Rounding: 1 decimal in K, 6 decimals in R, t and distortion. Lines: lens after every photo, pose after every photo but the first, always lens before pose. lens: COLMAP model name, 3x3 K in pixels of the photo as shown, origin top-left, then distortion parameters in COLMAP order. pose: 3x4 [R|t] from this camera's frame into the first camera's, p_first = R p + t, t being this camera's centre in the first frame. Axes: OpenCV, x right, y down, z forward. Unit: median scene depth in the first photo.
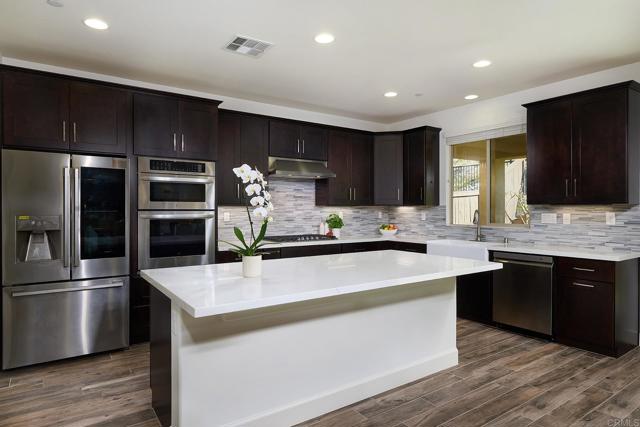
lens RADIAL K [[384.5, 0, 322.5], [0, 384.5, 212.7], [0, 0, 1]] dist [-0.004218, -0.000942]
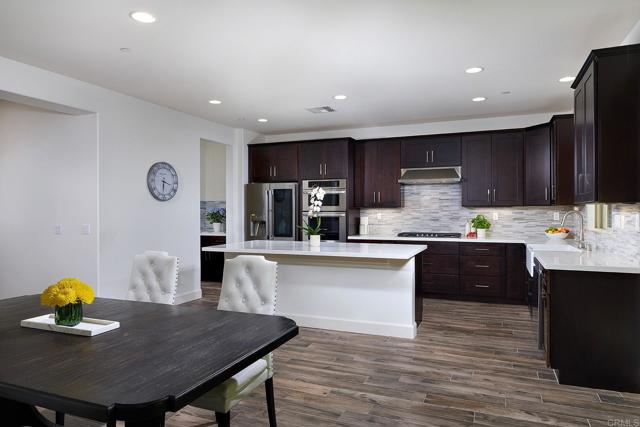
lens RADIAL K [[433.7, 0, 319.0], [0, 433.7, 212.1], [0, 0, 1]] dist [0.002858, 0.000467]
pose [[0.527035, -0.002964, -0.849839, 1.037906], [-0.002937, 0.999982, -0.005309, 0.005549], [0.849839, 0.005294, 0.527016, 0.029335]]
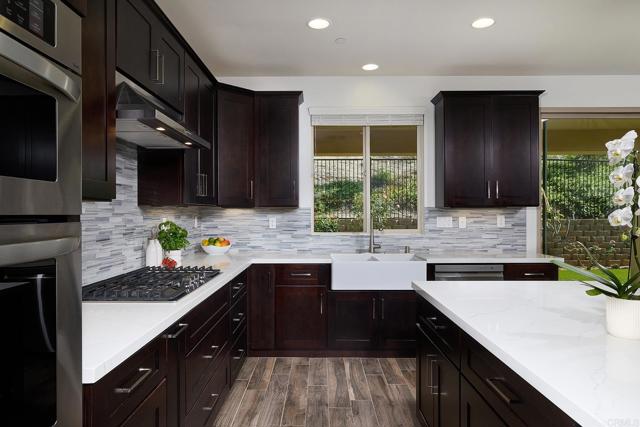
lens RADIAL K [[399.2, 0, 319.5], [0, 399.2, 216.5], [0, 0, 1]] dist [-0.003715, -0.000941]
pose [[0.586020, -0.009881, 0.810237, -0.365335], [0.009216, 0.999942, 0.005529, -0.006872], [-0.810245, 0.004227, 0.586077, 0.696666]]
